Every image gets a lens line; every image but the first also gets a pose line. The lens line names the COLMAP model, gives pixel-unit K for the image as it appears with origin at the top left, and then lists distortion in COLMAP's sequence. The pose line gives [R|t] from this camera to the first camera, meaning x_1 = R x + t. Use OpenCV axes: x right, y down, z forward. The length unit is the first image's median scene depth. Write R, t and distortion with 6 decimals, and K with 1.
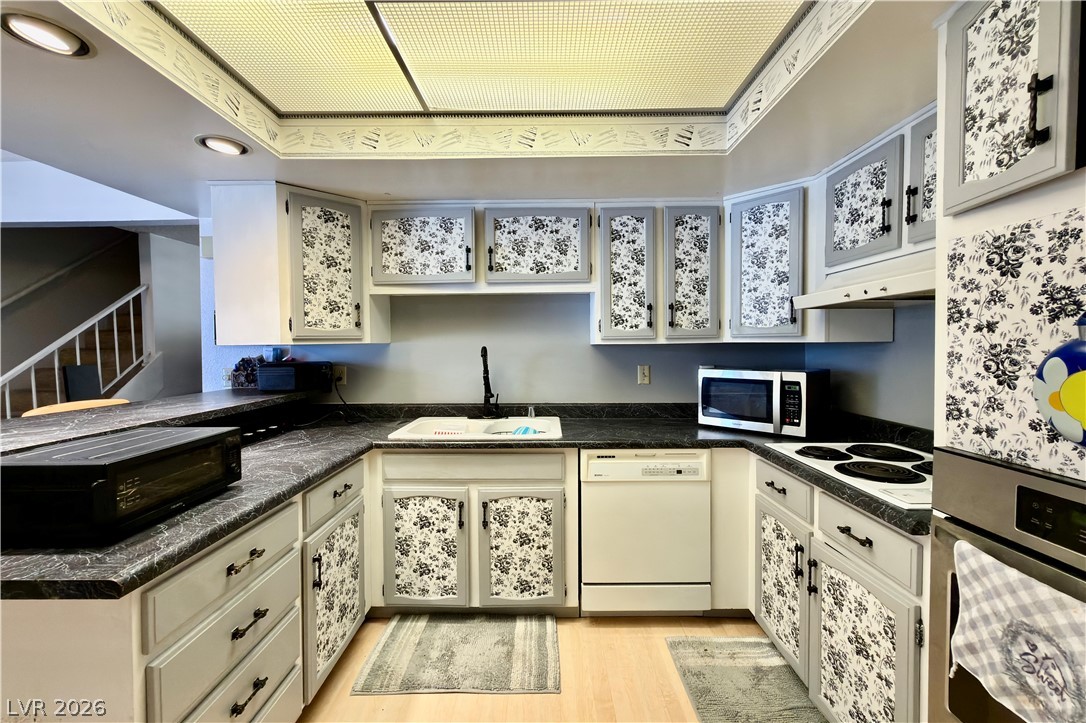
lens RADIAL K [[458.4, 0, 543.0], [0, 458.4, 361.5], [0, 0, 1]] dist [0.000185, -0.000059]
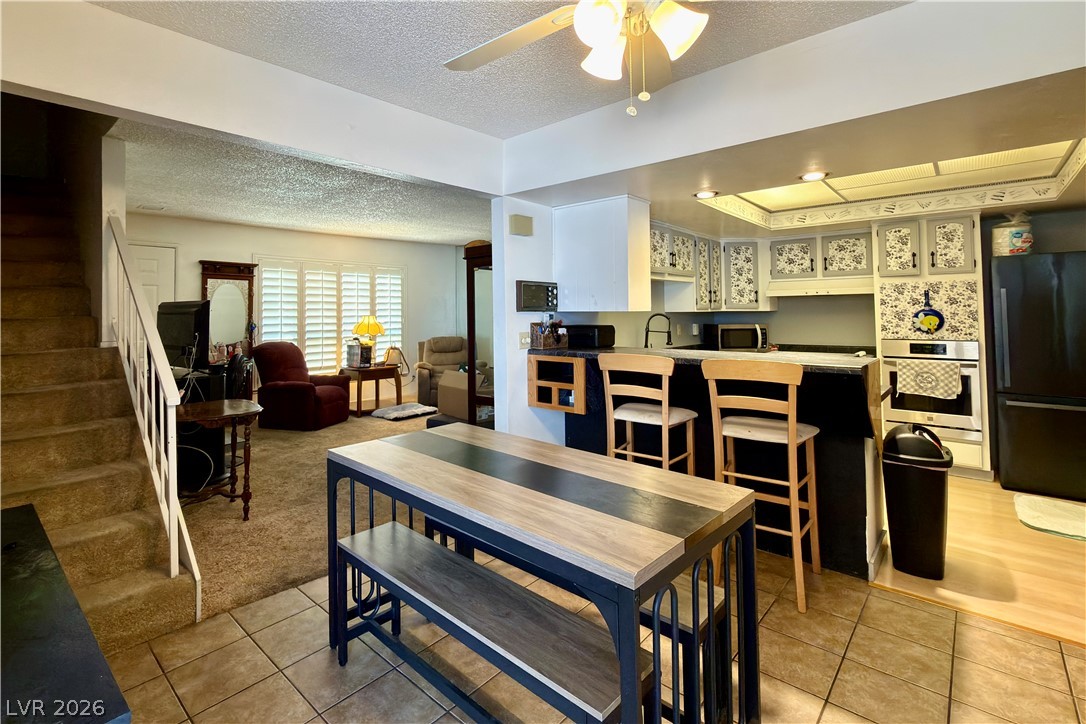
lens RADIAL K [[490.7, 0, 538.1], [0, 490.7, 304.5], [0, 0, 1]] dist [-0.001657, -0.000350]
pose [[0.662714, 0.013399, 0.748752, -2.170831], [0.031411, 0.998463, -0.045670, 0.002208], [-0.748213, 0.053785, 0.661275, 0.252214]]
